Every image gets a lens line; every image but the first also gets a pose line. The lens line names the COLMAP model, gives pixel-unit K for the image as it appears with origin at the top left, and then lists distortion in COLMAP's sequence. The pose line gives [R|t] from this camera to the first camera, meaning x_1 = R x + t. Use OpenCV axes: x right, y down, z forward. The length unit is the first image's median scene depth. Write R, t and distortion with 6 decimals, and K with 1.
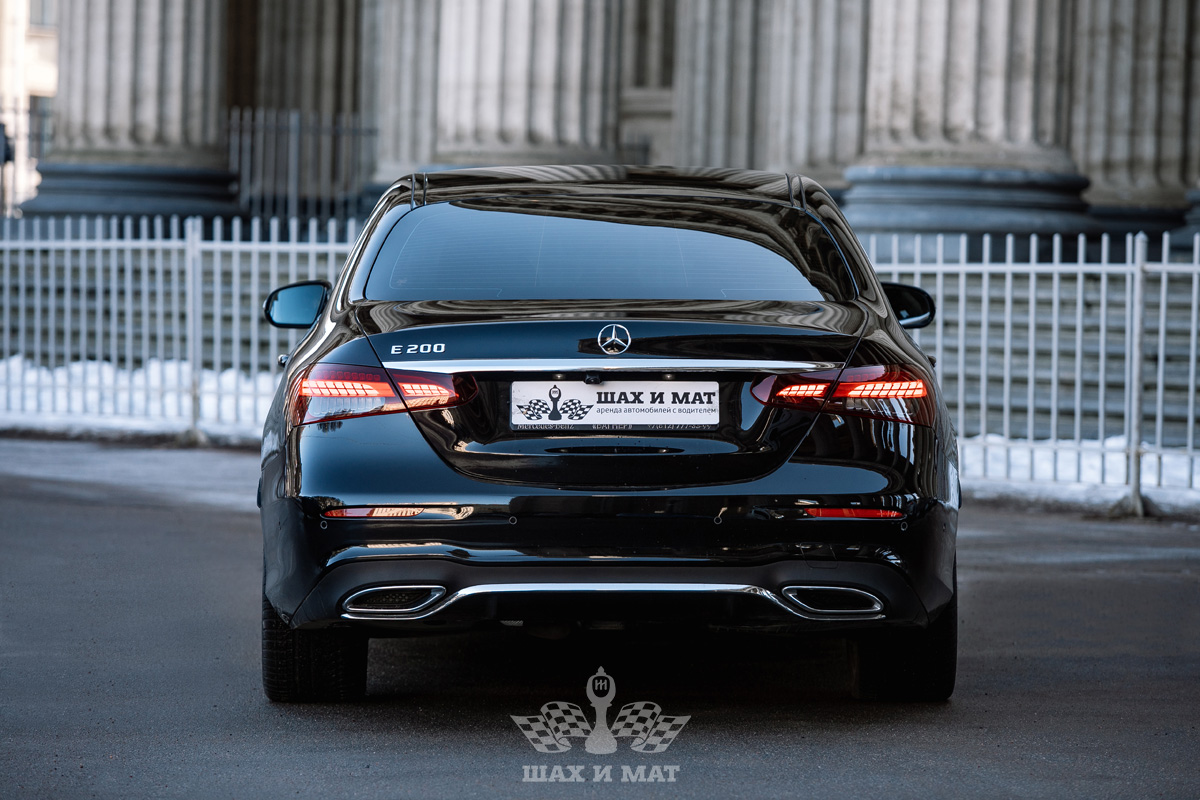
lens RADIAL K [[5167.1, 0, 599.4], [0, 5167.1, 396.6], [0, 0, 1]] dist [0.595994, 0.000000]
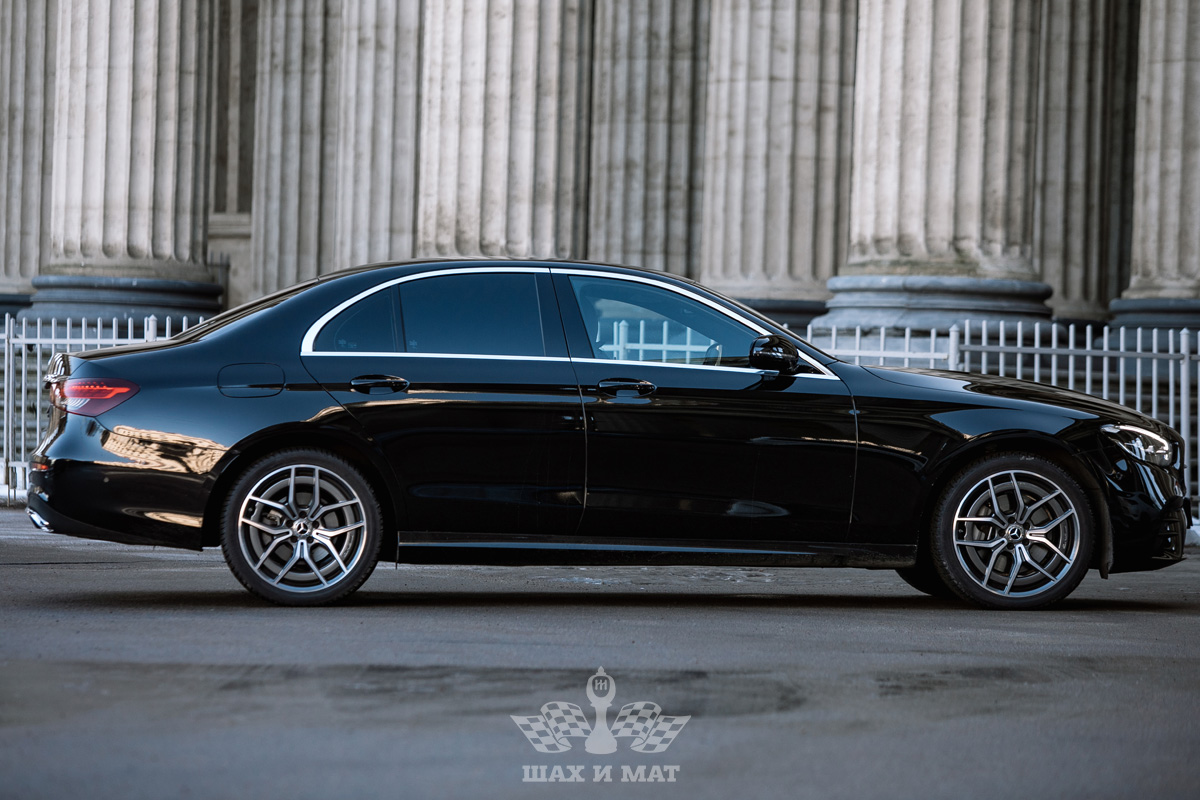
lens RADIAL K [[5173.8, 0, 575.8], [0, 5173.8, 459.4], [0, 0, 1]] dist [0.658357, 0.000000]
pose [[0.996832, -0.002292, 0.079500, -0.006320], [0.003437, 0.999892, -0.014262, 0.013315], [-0.079459, 0.014491, 0.996733, -0.172350]]
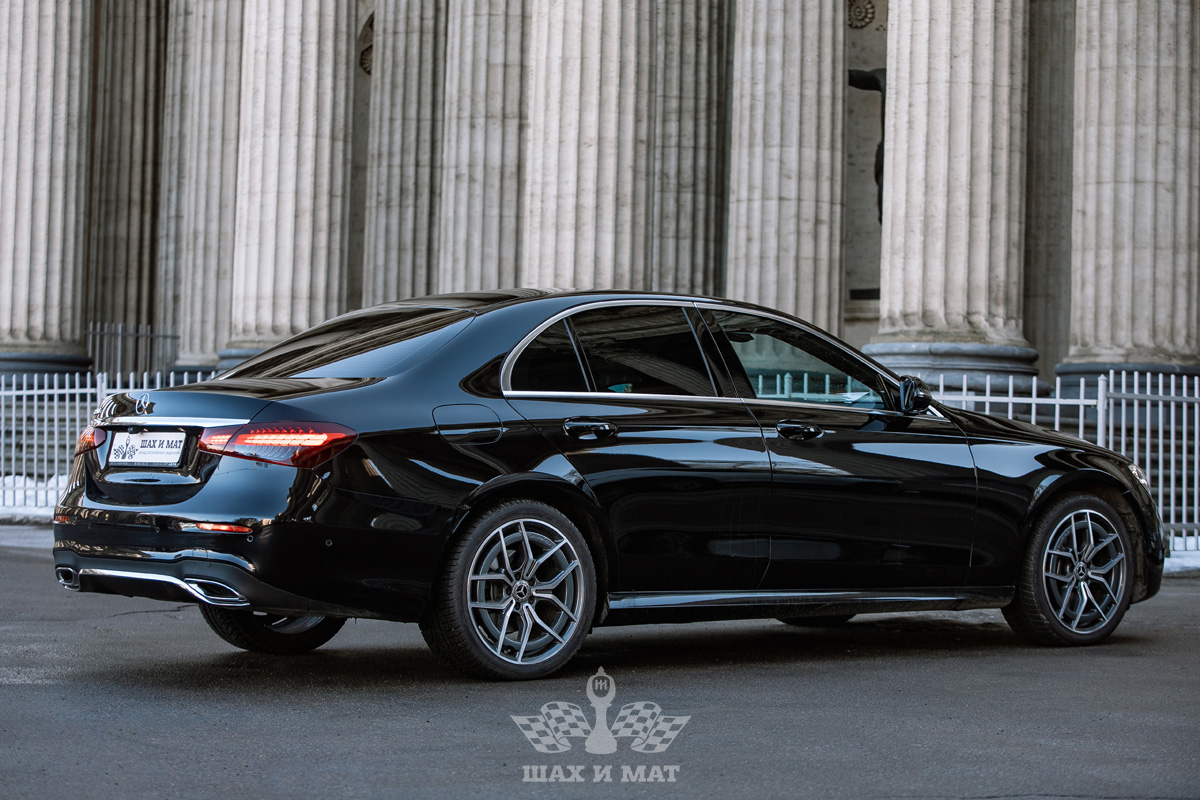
lens RADIAL K [[2929.7, 0, 600.3], [0, 2929.7, 402.4], [0, 0, 1]] dist [-0.201725, 0.000000]
pose [[0.991680, -0.002671, 0.128703, -0.033005], [0.007668, 0.999235, -0.038348, 0.005115], [-0.128502, 0.039016, 0.990941, 0.119157]]
